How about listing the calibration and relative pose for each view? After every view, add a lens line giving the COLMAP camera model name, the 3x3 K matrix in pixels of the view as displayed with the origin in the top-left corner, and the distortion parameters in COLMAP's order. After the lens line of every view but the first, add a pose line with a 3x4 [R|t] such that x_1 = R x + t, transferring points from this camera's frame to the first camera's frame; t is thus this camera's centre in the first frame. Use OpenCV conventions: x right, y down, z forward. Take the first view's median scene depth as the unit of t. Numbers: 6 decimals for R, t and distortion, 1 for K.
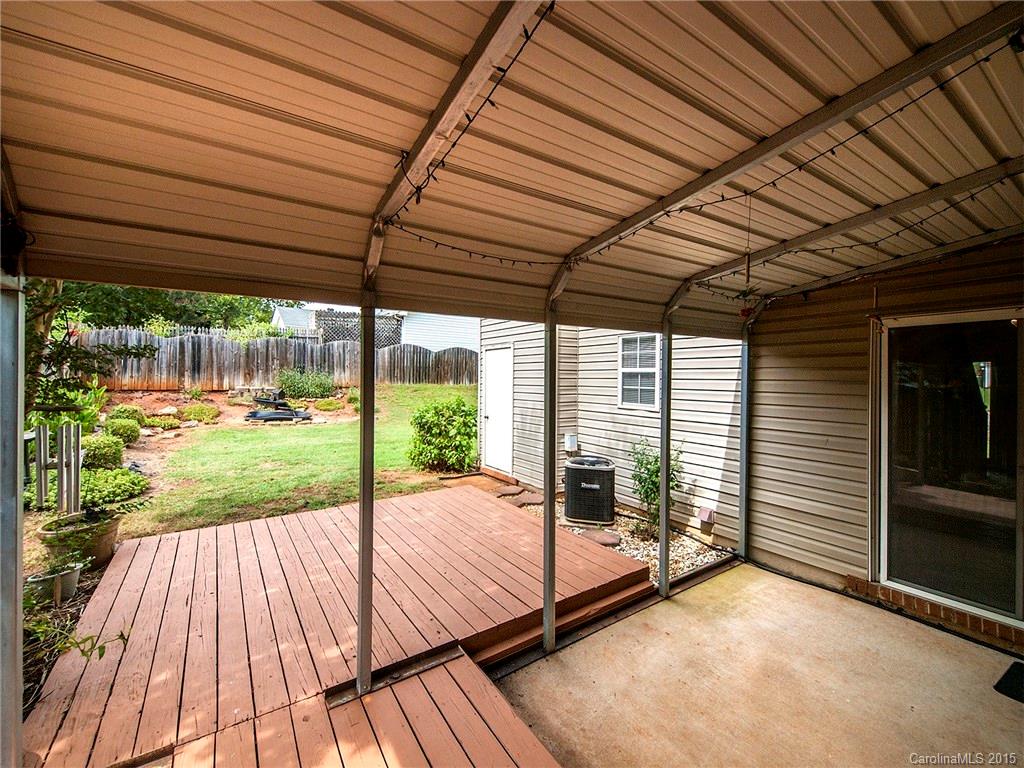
lens RADIAL K [[419.3, 0, 511.2], [0, 419.3, 379.1], [0, 0, 1]] dist [-0.000749, -0.001159]
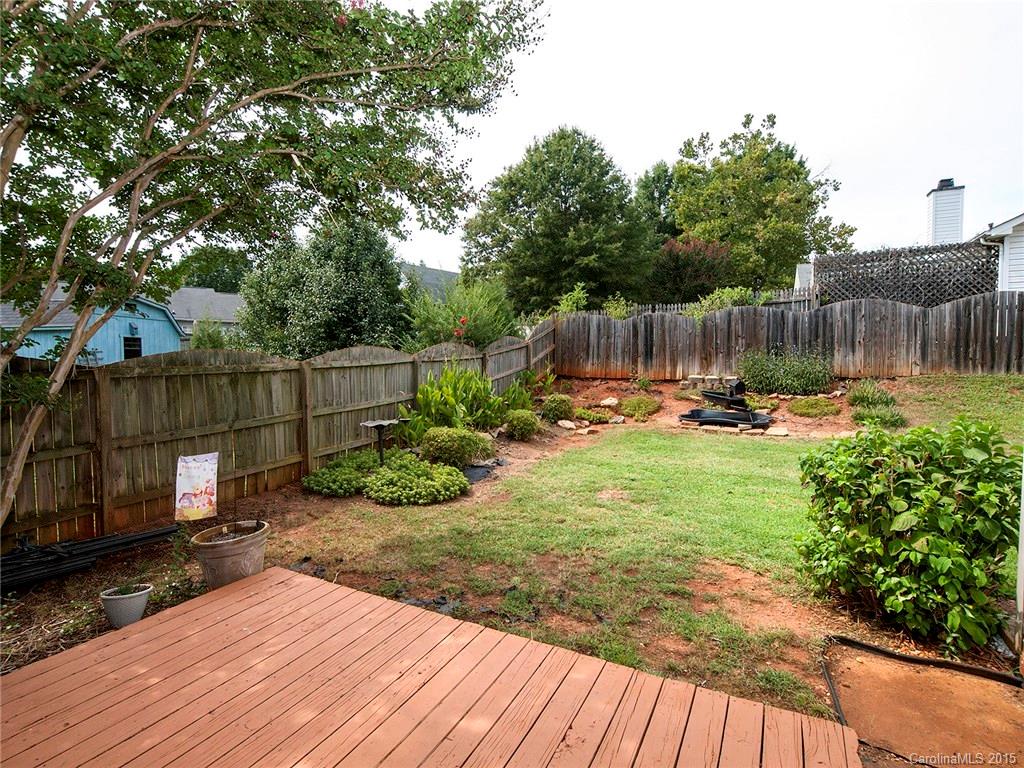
lens RADIAL K [[512.5, 0, 508.7], [0, 512.5, 387.3], [0, 0, 1]] dist [0.005427, 0.000532]
pose [[0.446493, 0.031649, -0.894227, 0.045053], [0.006391, 0.999236, 0.038557, 0.000937], [0.894764, -0.022931, 0.445949, 0.281016]]
